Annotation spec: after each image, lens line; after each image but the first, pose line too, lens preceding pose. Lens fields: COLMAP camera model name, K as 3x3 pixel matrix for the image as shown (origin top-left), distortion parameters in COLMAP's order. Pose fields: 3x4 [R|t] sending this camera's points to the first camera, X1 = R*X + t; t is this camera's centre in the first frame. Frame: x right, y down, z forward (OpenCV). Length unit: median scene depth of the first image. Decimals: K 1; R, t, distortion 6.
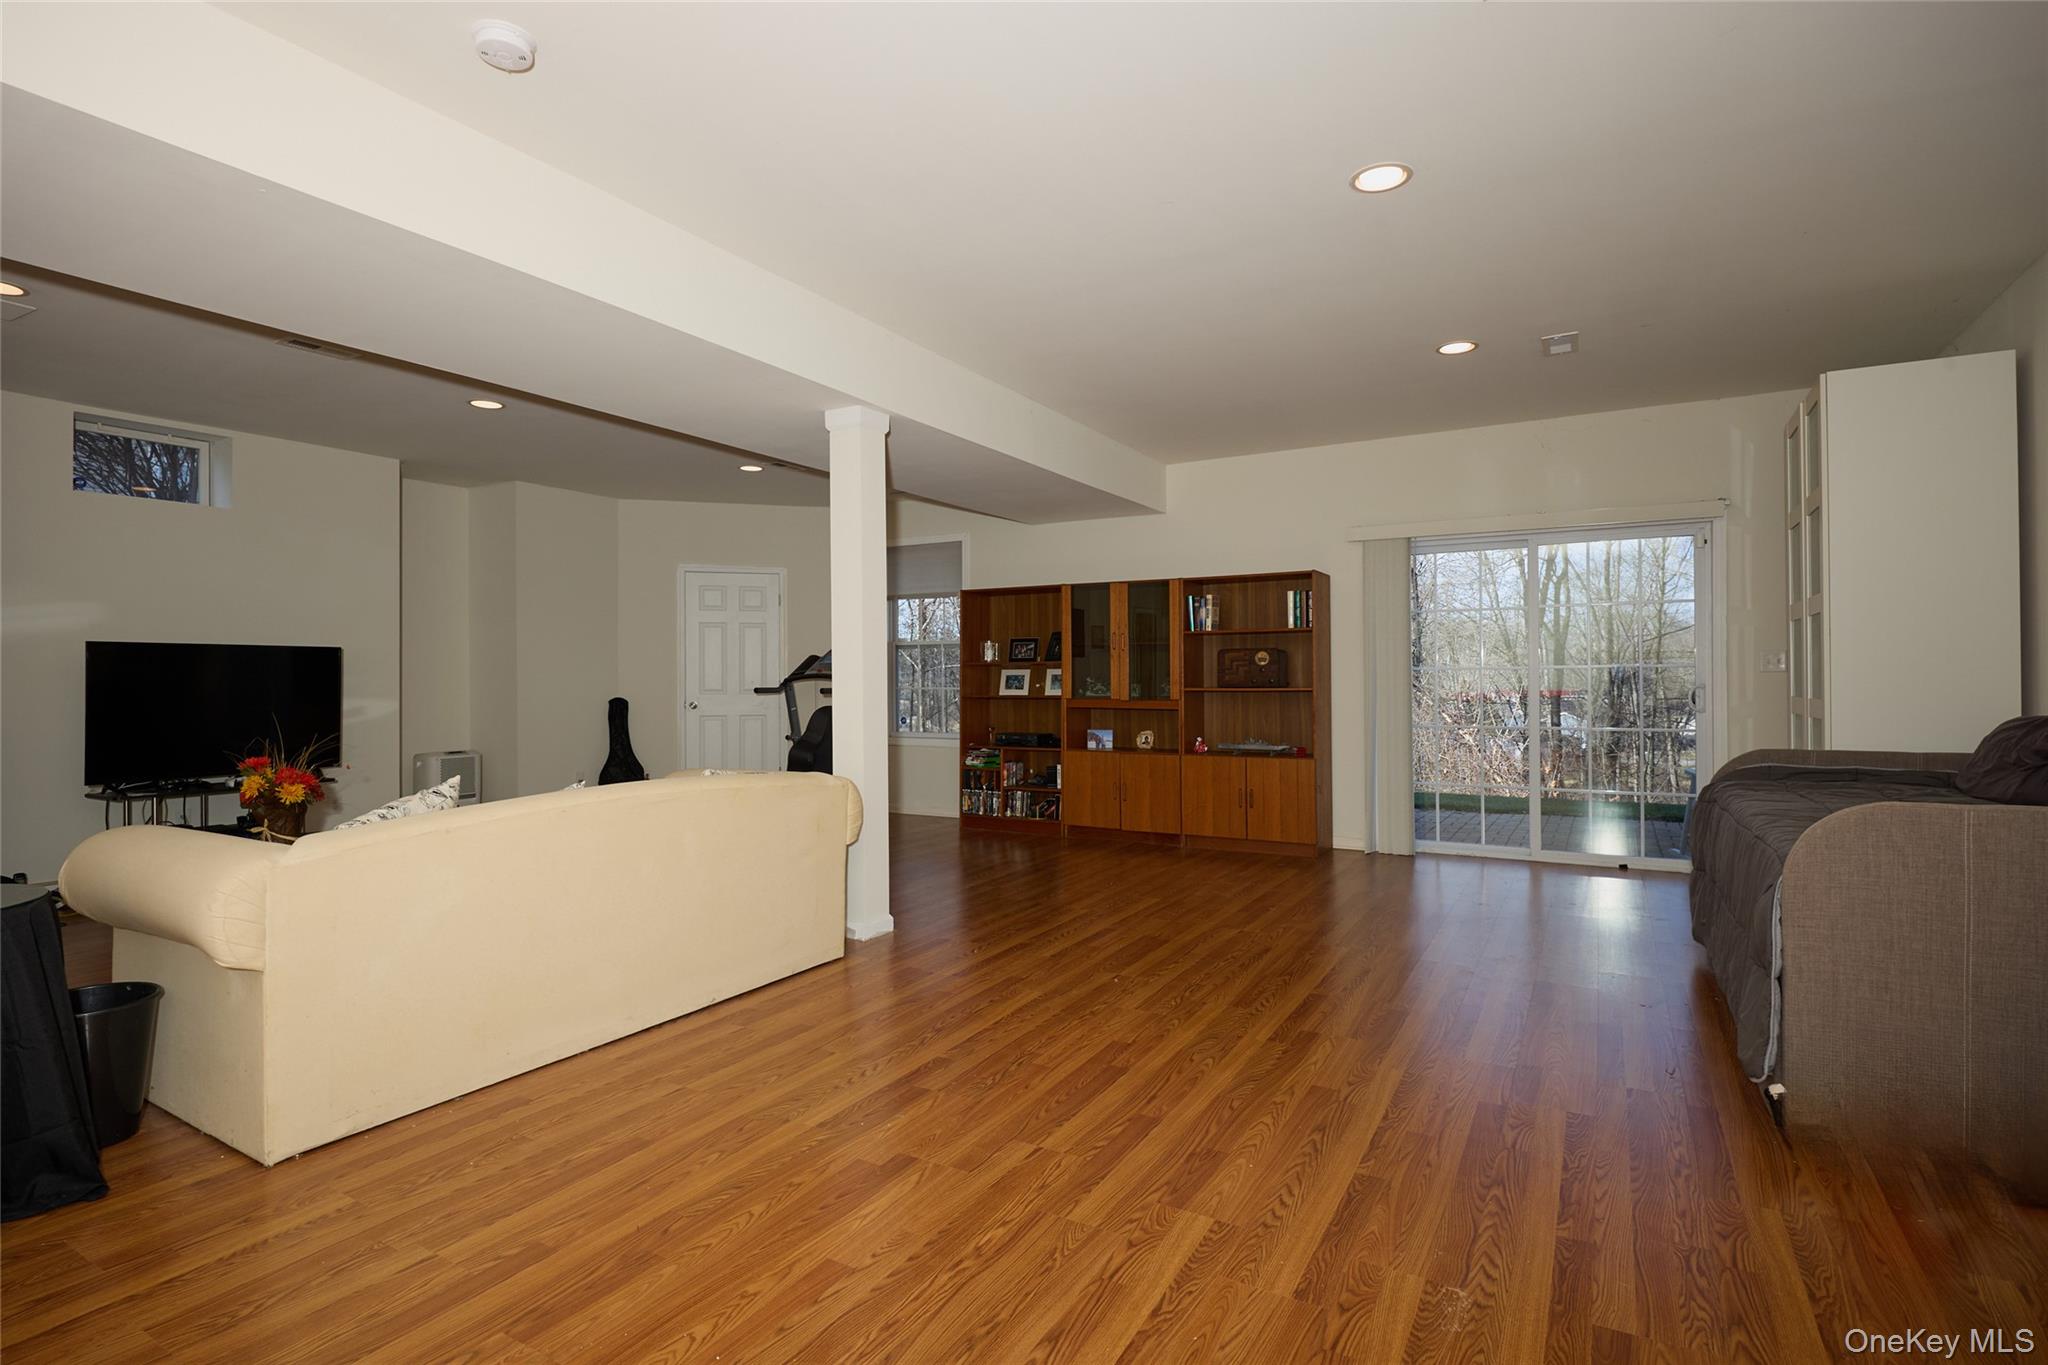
lens RADIAL K [[977.5, 0, 1010.4], [0, 977.5, 669.0], [0, 0, 1]] dist [-0.013601, -0.003336]
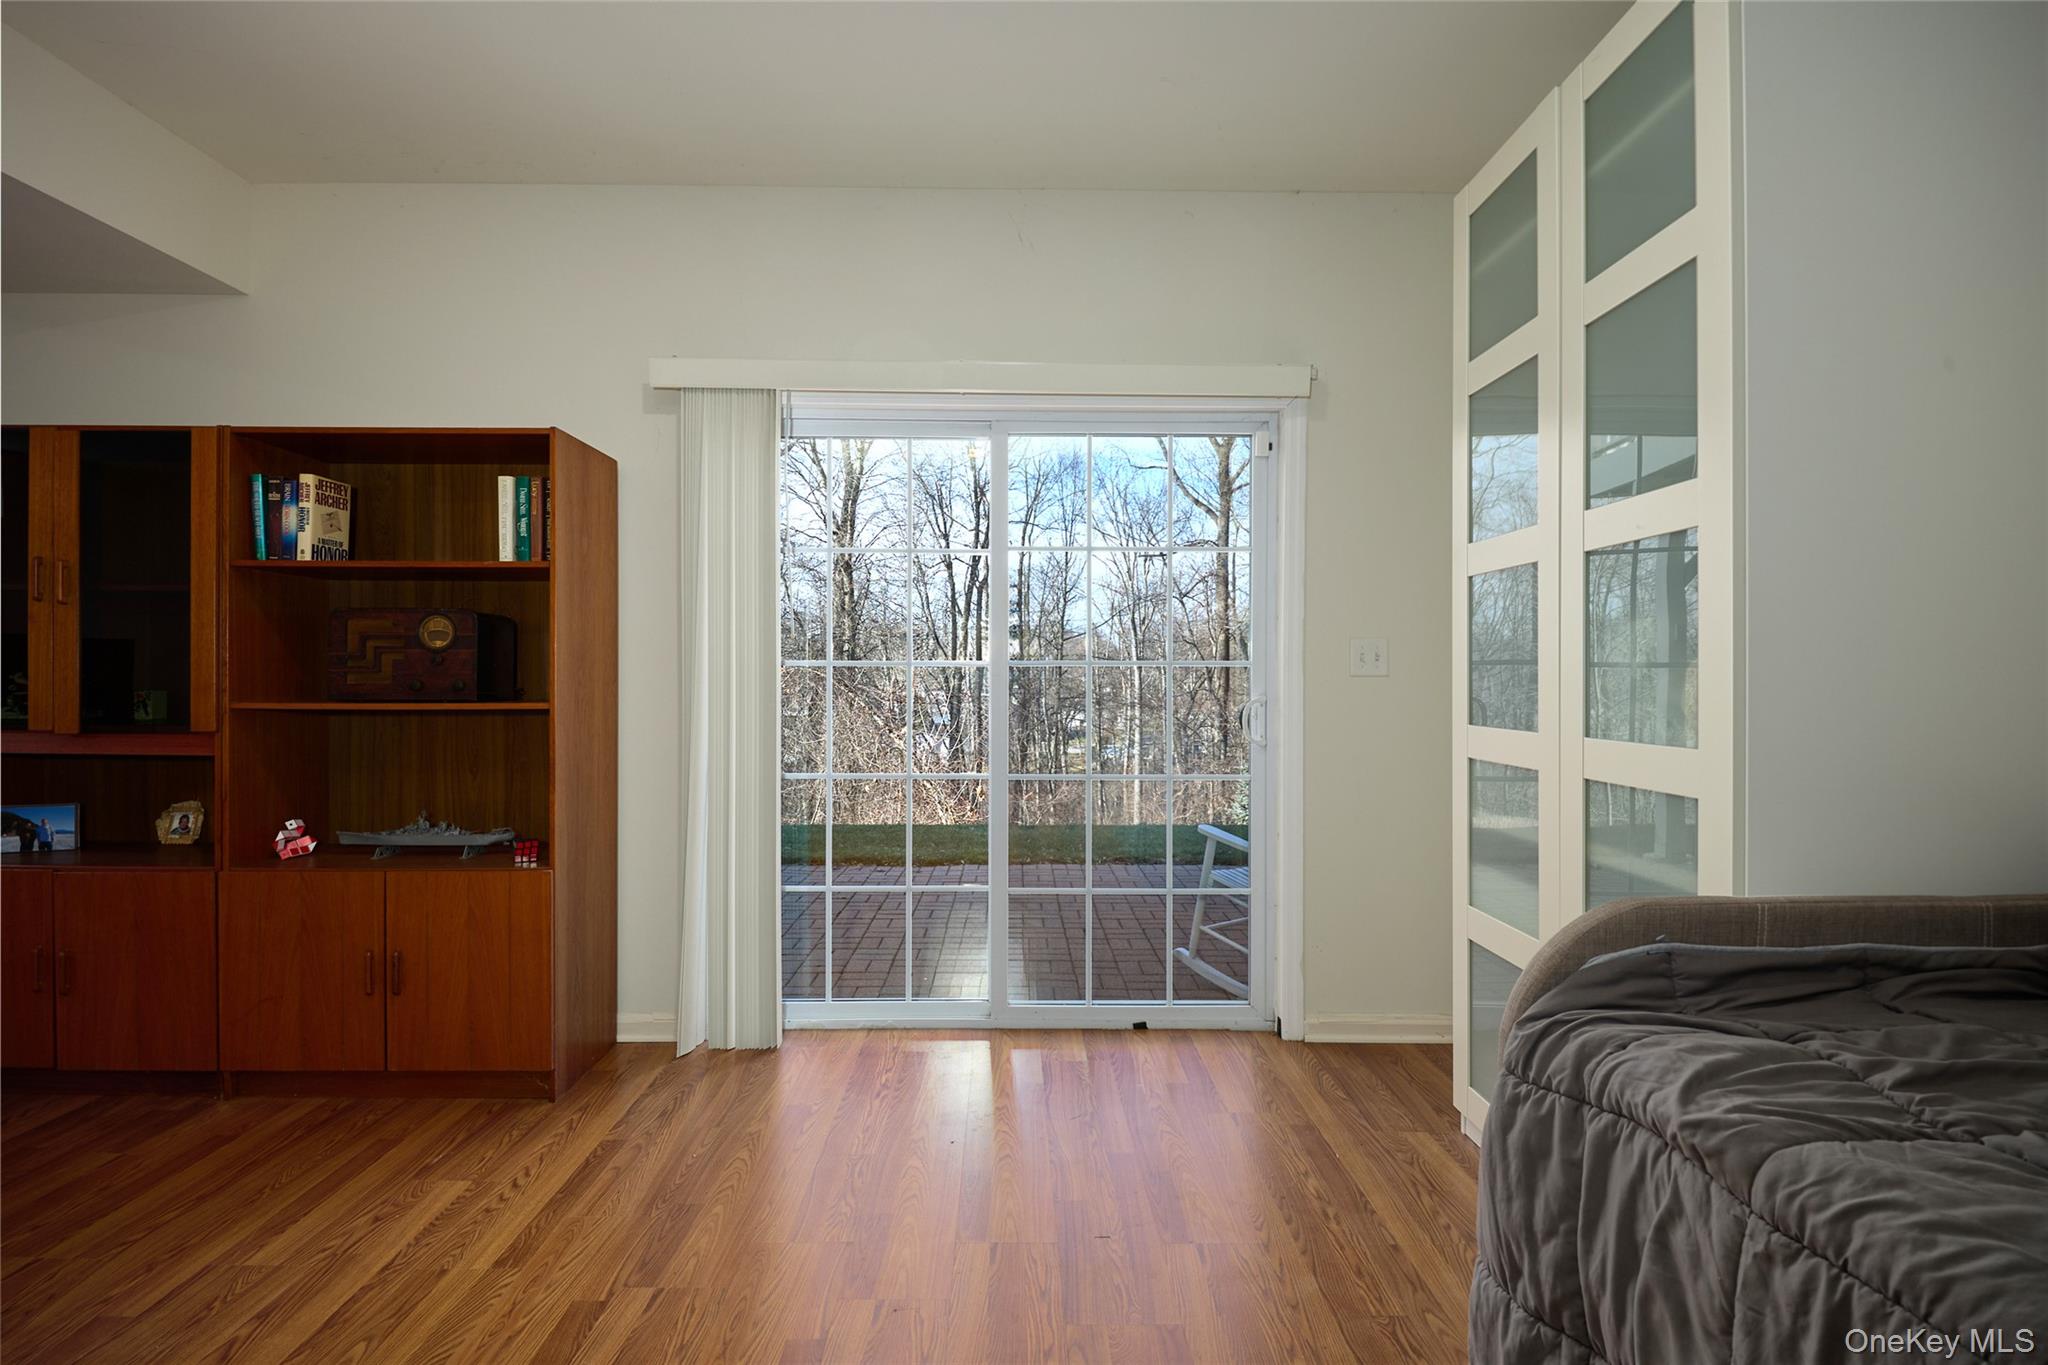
lens RADIAL K [[977.5, 0, 1019.5], [0, 977.5, 677.7], [0, 0, 1]] dist [-0.013601, -0.003336]
pose [[0.848124, 0.003427, 0.529786, 0.239651], [-0.008591, 0.999937, 0.007285, 0.003741], [-0.529728, -0.010730, 0.848100, 0.488388]]
